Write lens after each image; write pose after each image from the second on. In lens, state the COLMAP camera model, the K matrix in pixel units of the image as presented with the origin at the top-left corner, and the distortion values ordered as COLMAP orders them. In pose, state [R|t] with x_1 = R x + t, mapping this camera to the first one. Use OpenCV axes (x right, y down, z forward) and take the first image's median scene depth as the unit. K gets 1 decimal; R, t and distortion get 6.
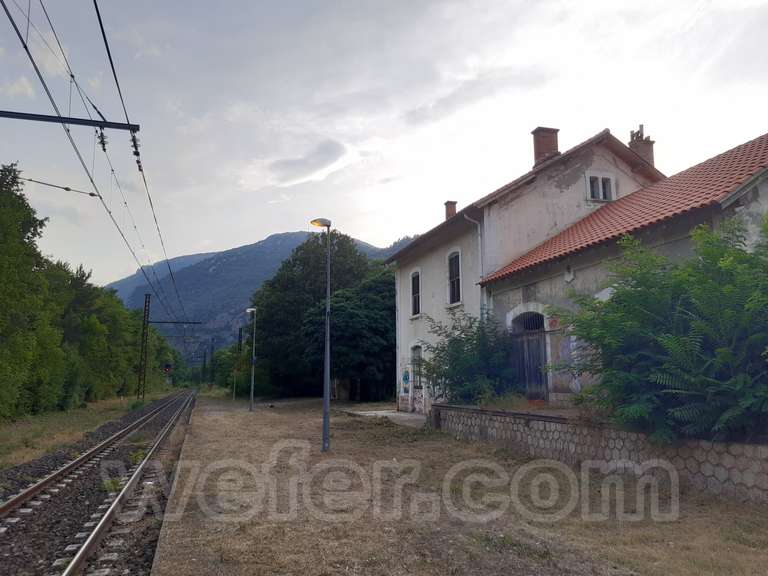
lens RADIAL K [[592.6, 0, 384.0], [0, 592.6, 288.0], [0, 0, 1]] dist [0.081411, -0.165666]
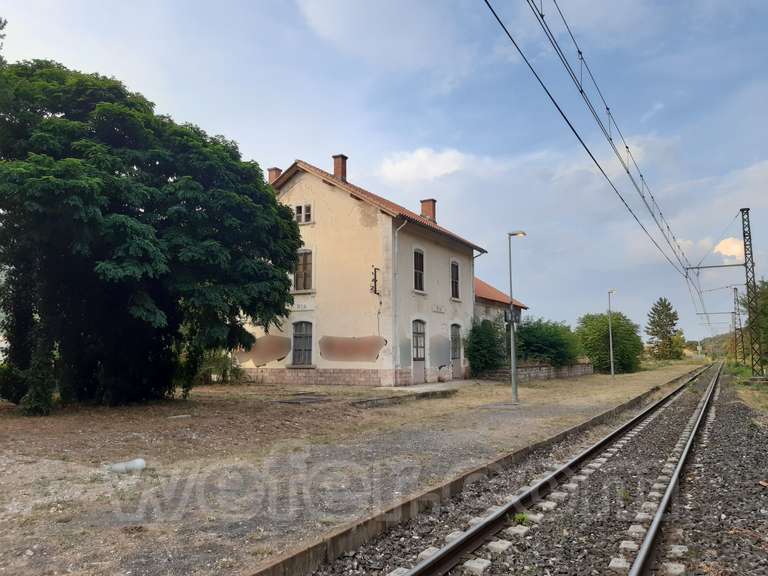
lens RADIAL K [[592.6, 0, 384.0], [0, 592.6, 288.0], [0, 0, 1]] dist [0.081411, -0.165666]
pose [[-0.684420, 0.085184, 0.724094, -0.587992], [-0.109668, 0.969823, -0.217751, 0.246185], [-0.720793, -0.228443, -0.654425, 1.544214]]
